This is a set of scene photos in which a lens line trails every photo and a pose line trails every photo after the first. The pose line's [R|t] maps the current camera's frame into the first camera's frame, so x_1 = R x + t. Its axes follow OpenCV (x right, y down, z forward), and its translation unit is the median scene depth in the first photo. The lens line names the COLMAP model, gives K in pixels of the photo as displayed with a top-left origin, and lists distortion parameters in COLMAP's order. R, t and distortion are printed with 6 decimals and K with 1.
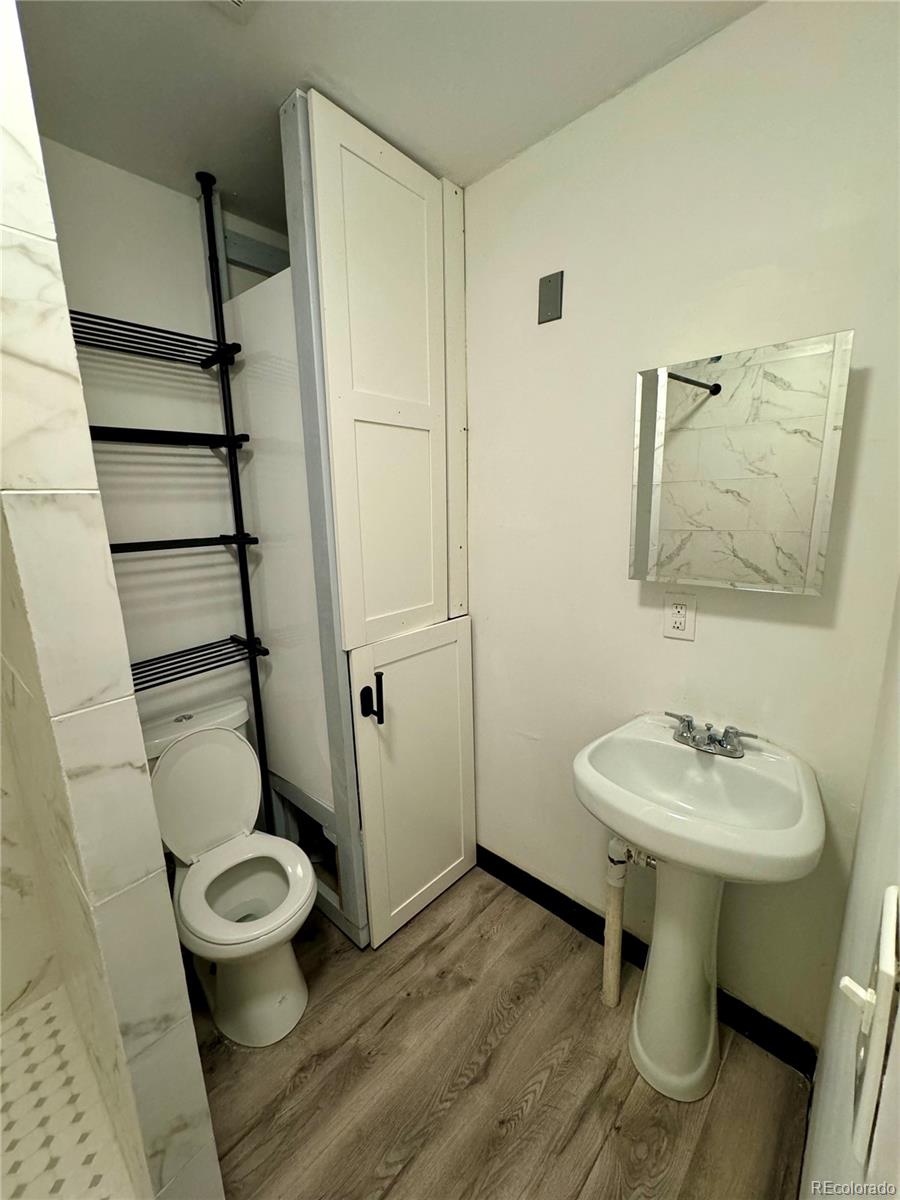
lens RADIAL K [[479.7, 0, 450.0], [0, 479.7, 600.0], [0, 0, 1]] dist [-0.002852, 0.000890]
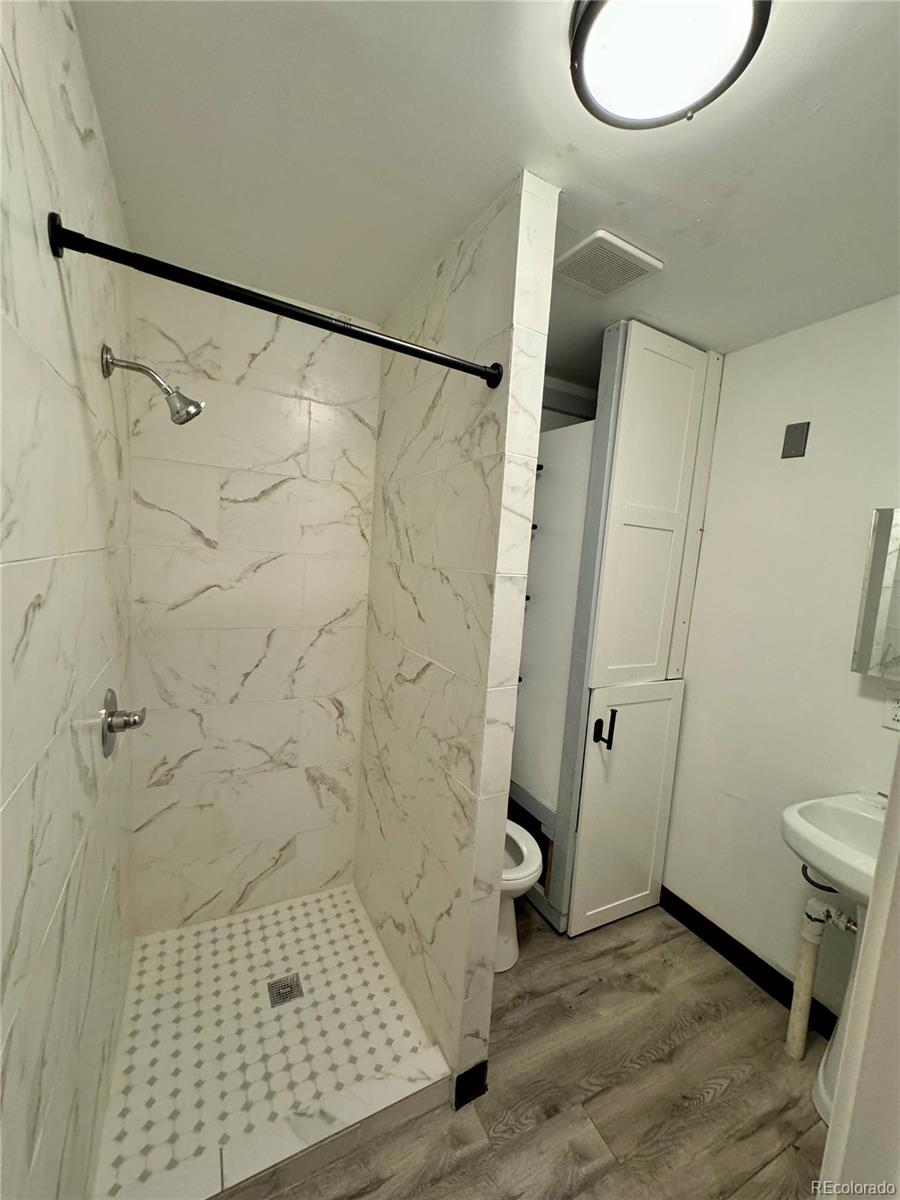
lens RADIAL K [[479.7, 0, 450.0], [0, 479.7, 600.0], [0, 0, 1]] dist [-0.002852, 0.000890]
pose [[0.937212, 0.124670, -0.325715, -0.173271], [-0.159769, 0.983640, -0.083221, 0.035759], [0.310011, 0.130034, 0.941798, -0.403964]]
